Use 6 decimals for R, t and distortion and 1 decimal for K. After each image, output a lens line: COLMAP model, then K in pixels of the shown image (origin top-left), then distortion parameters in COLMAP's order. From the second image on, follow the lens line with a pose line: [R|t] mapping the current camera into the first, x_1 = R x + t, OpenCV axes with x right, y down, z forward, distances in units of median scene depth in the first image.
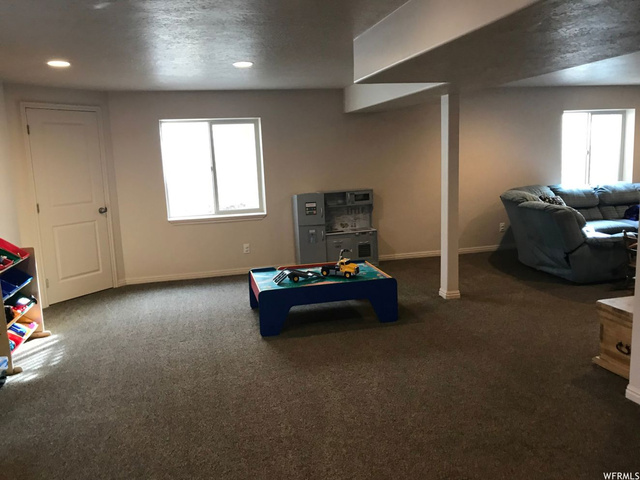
lens RADIAL K [[524.2, 0, 318.6], [0, 524.2, 239.0], [0, 0, 1]] dist [0.064189, -0.097061]
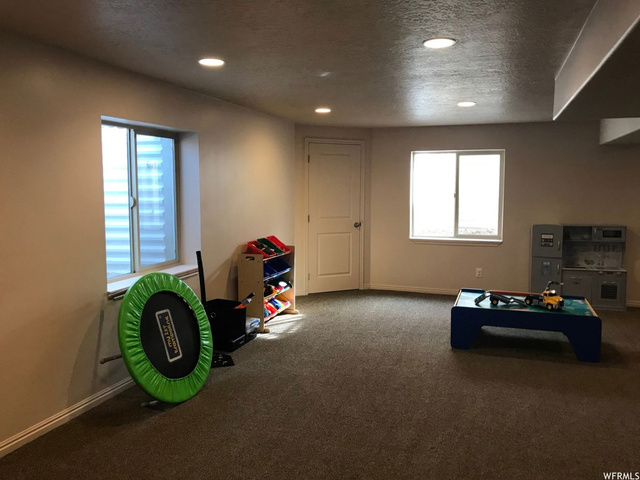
lens RADIAL K [[524.2, 0, 318.6], [0, 524.2, 239.0], [0, 0, 1]] dist [0.064189, -0.097061]
pose [[0.842091, 0.095902, -0.530741, 0.163352], [-0.122756, 0.992316, -0.015463, 0.008386], [0.525180, 0.078173, 0.847393, -0.073597]]
